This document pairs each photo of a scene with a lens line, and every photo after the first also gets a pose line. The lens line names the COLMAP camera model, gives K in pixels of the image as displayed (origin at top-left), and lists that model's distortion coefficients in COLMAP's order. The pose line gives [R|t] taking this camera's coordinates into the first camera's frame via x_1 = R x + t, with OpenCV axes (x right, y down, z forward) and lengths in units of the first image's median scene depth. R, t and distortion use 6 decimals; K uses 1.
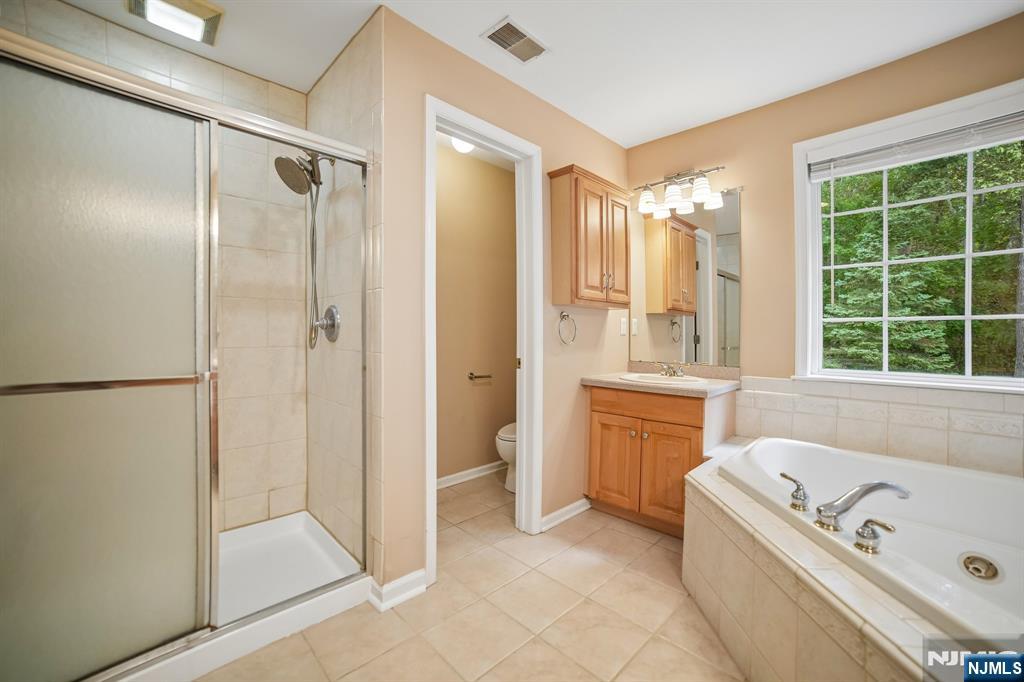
lens RADIAL K [[412.6, 0, 512.0], [0, 412.6, 341.0], [0, 0, 1]] dist [-0.093564, 0.036760]
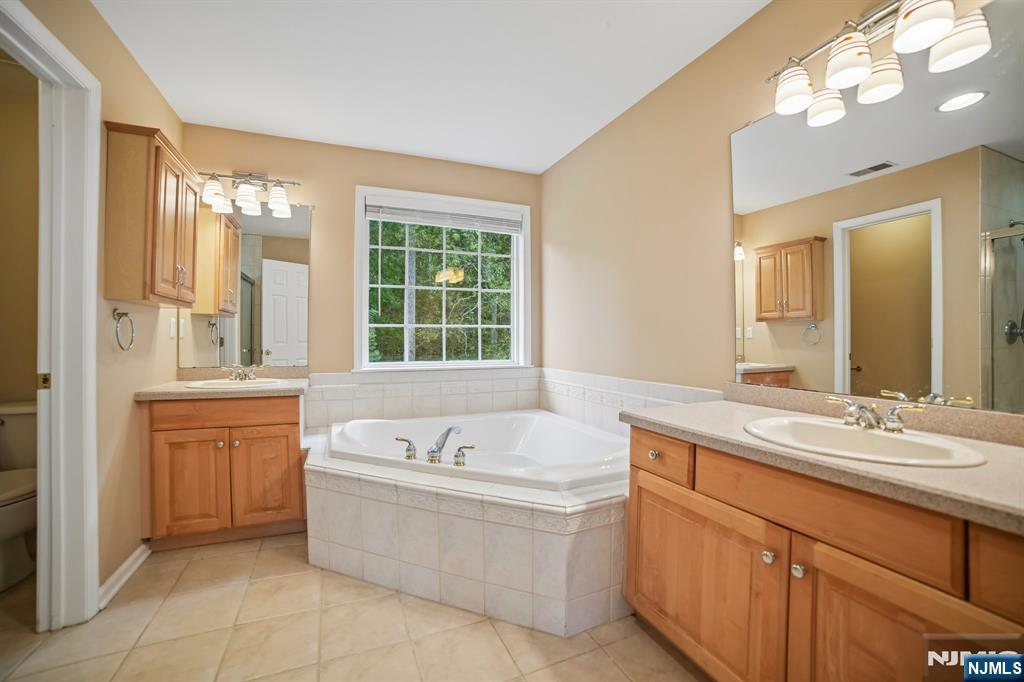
lens RADIAL K [[412.6, 0, 512.0], [0, 412.6, 341.0], [0, 0, 1]] dist [-0.093564, 0.036760]
pose [[0.390401, -0.013714, 0.920543, -0.269294], [0.017245, 0.999823, 0.007581, -0.003233], [-0.920483, 0.012915, 0.390568, 0.040122]]
